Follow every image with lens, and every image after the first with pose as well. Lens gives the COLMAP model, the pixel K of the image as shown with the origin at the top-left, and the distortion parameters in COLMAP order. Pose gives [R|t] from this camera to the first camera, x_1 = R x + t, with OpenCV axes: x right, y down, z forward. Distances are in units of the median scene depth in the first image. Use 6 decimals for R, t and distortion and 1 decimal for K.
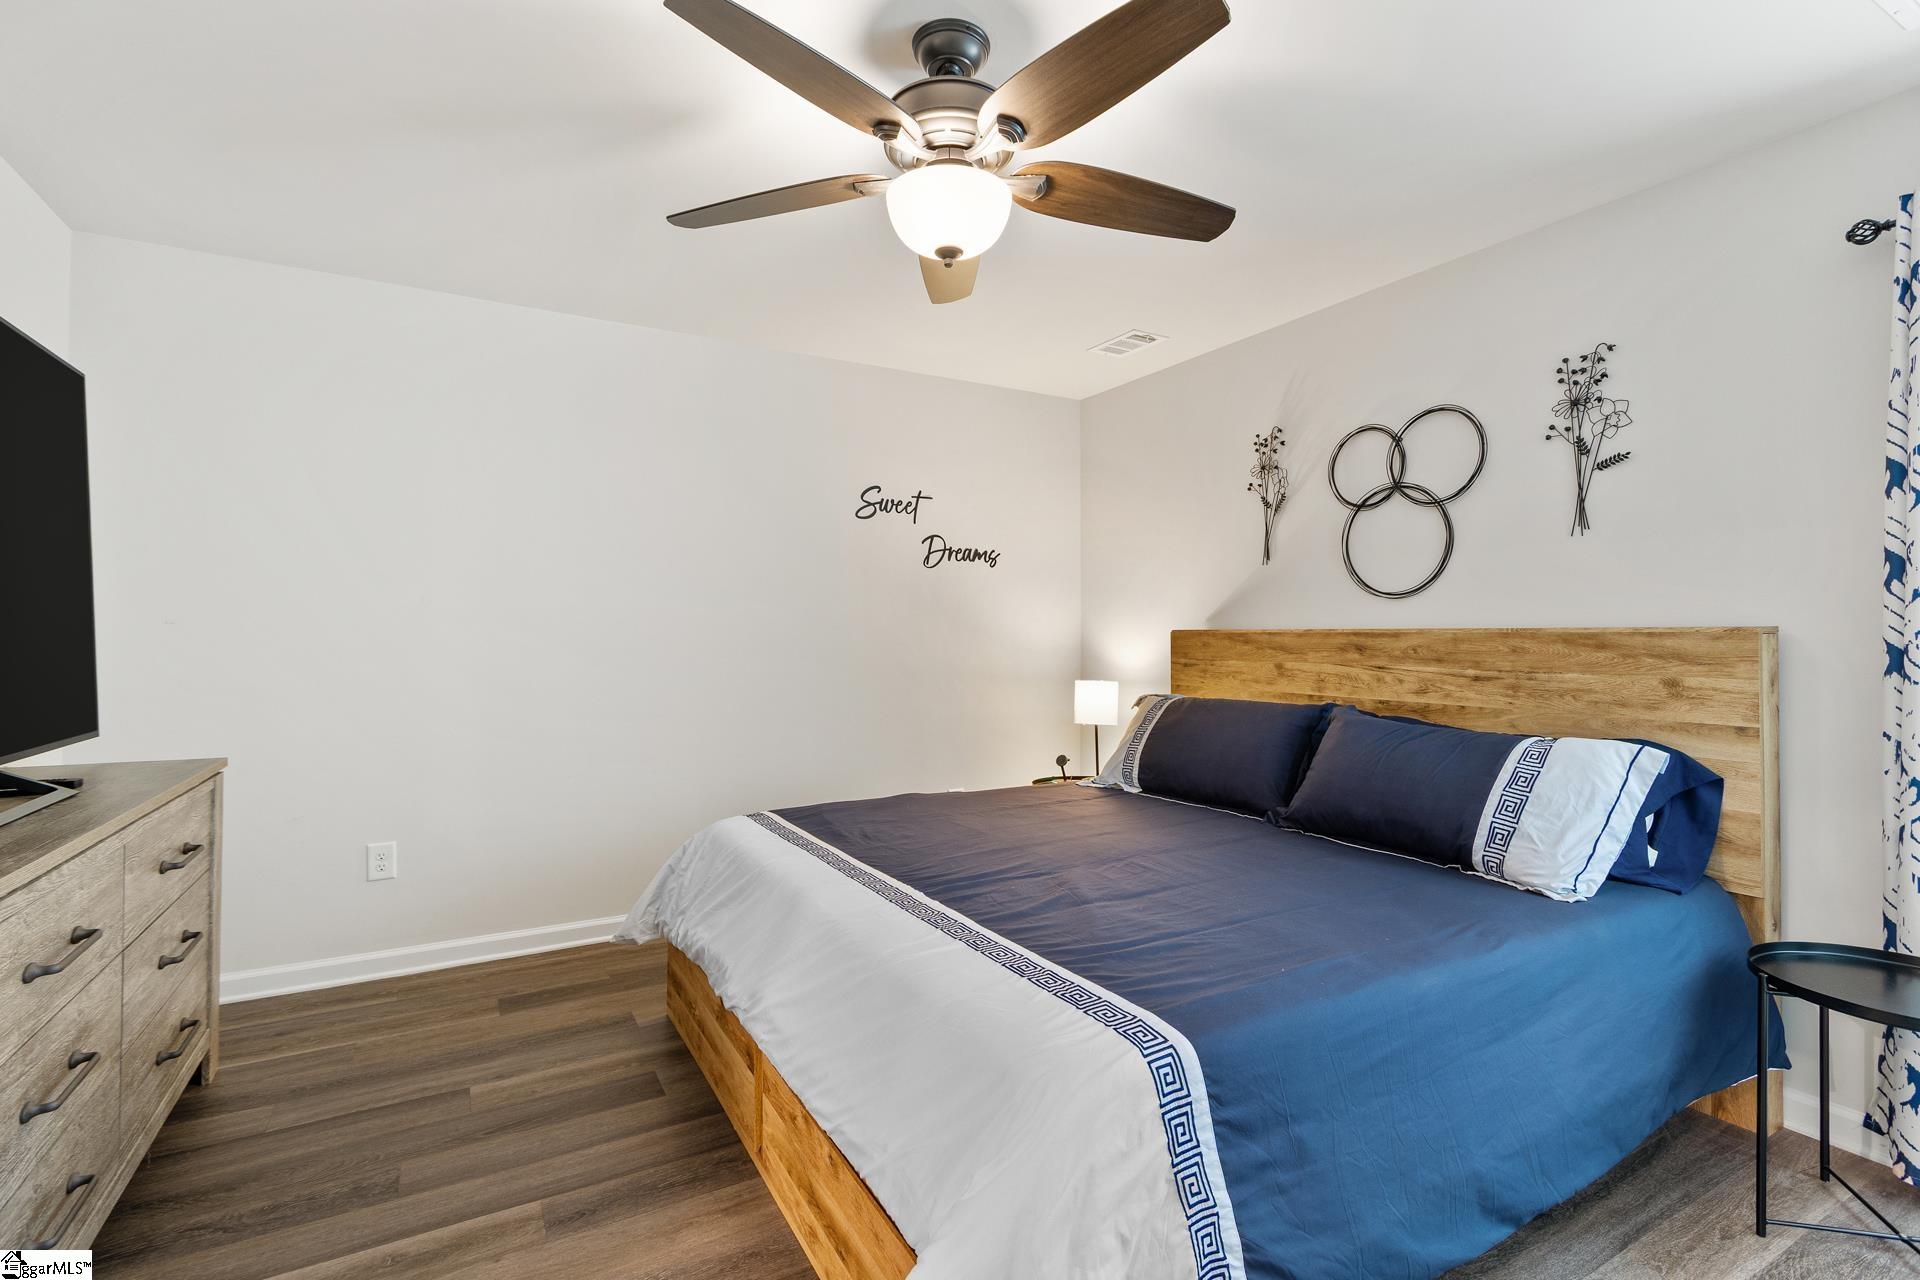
lens RADIAL K [[880.0, 0, 964.4], [0, 880.0, 639.0], [0, 0, 1]] dist [0.003014, -0.000896]
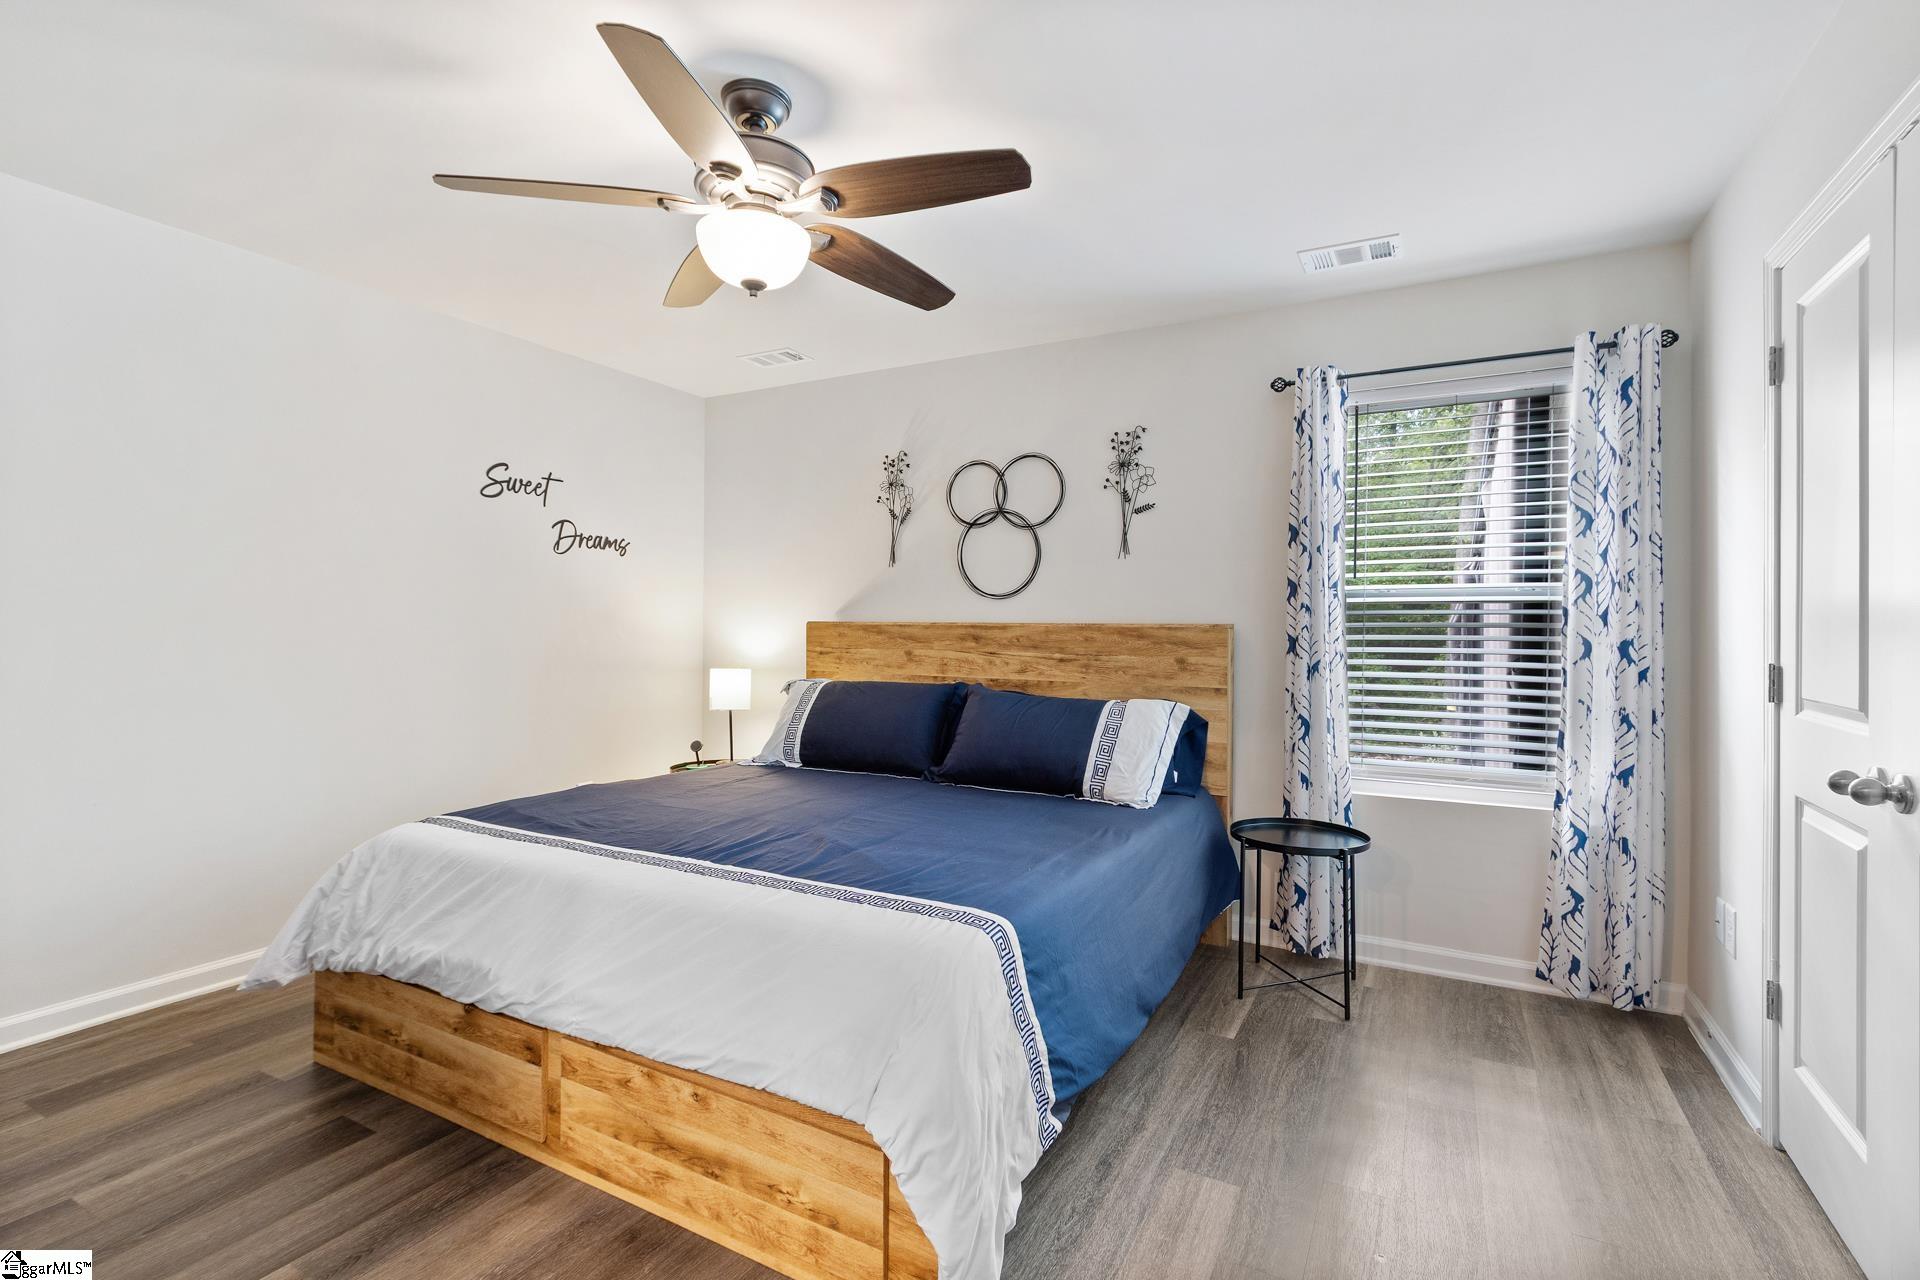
lens RADIAL K [[880.0, 0, 960.7], [0, 880.0, 642.1], [0, 0, 1]] dist [0.003014, -0.000896]
pose [[0.849844, -0.002810, 0.527026, -0.317118], [-0.005181, 0.999893, 0.013686, -0.000921], [-0.527008, -0.014361, 0.849739, -0.081064]]
